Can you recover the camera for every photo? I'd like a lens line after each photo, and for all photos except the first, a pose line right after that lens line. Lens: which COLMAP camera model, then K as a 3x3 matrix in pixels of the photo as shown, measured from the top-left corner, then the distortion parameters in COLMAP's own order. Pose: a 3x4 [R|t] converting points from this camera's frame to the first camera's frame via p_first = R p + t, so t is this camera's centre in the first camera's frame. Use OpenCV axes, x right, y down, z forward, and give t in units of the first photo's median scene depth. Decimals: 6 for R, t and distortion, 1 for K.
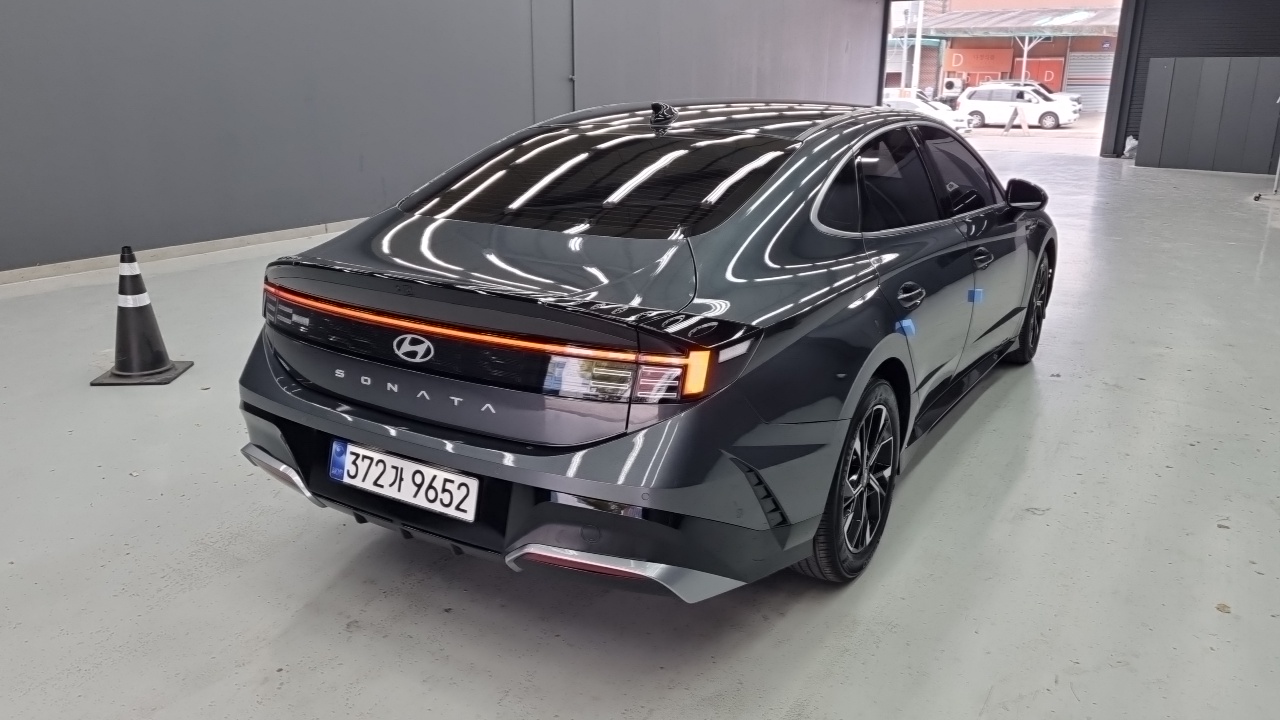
lens RADIAL K [[981.6, 0, 639.6], [0, 981.6, 358.0], [0, 0, 1]] dist [0.041882, -0.012484]
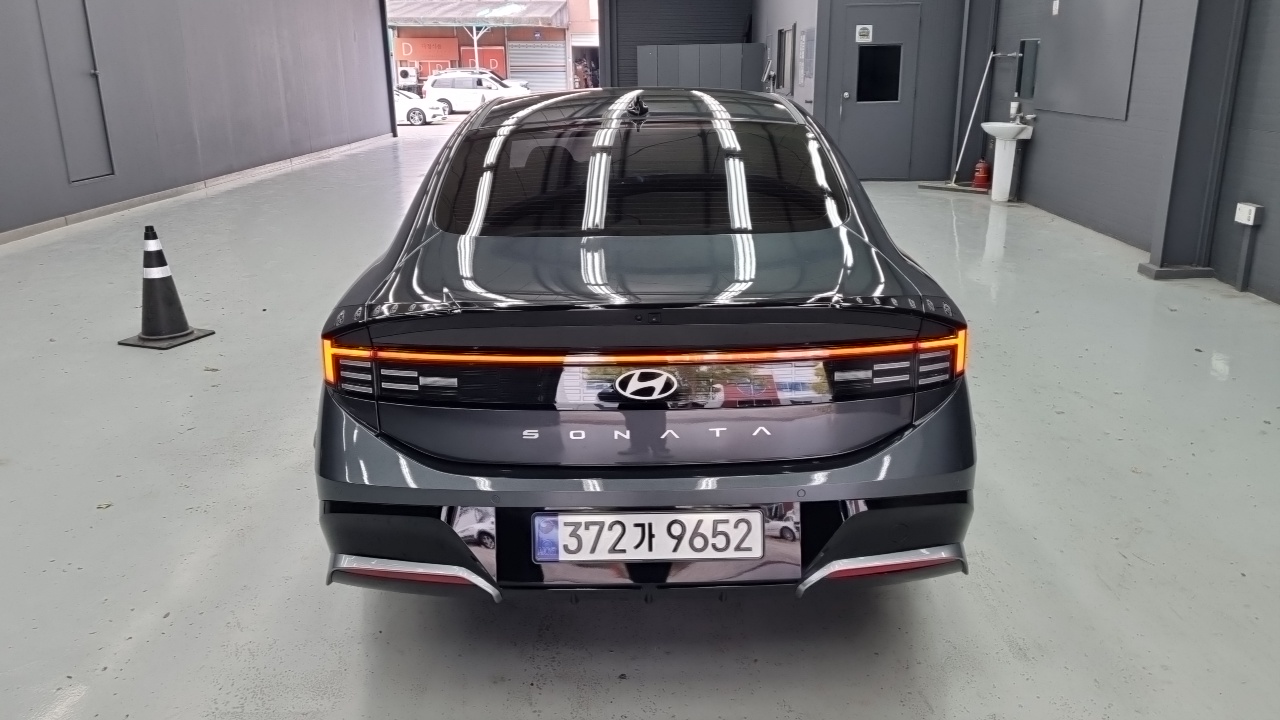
lens RADIAL K [[981.6, 0, 643.2], [0, 981.6, 354.6], [0, 0, 1]] dist [0.041882, -0.012484]
pose [[0.844212, -0.172533, 0.507483, -0.638711], [0.169192, 0.984150, 0.053135, -0.078772], [-0.508607, 0.041005, 0.860022, 0.245397]]
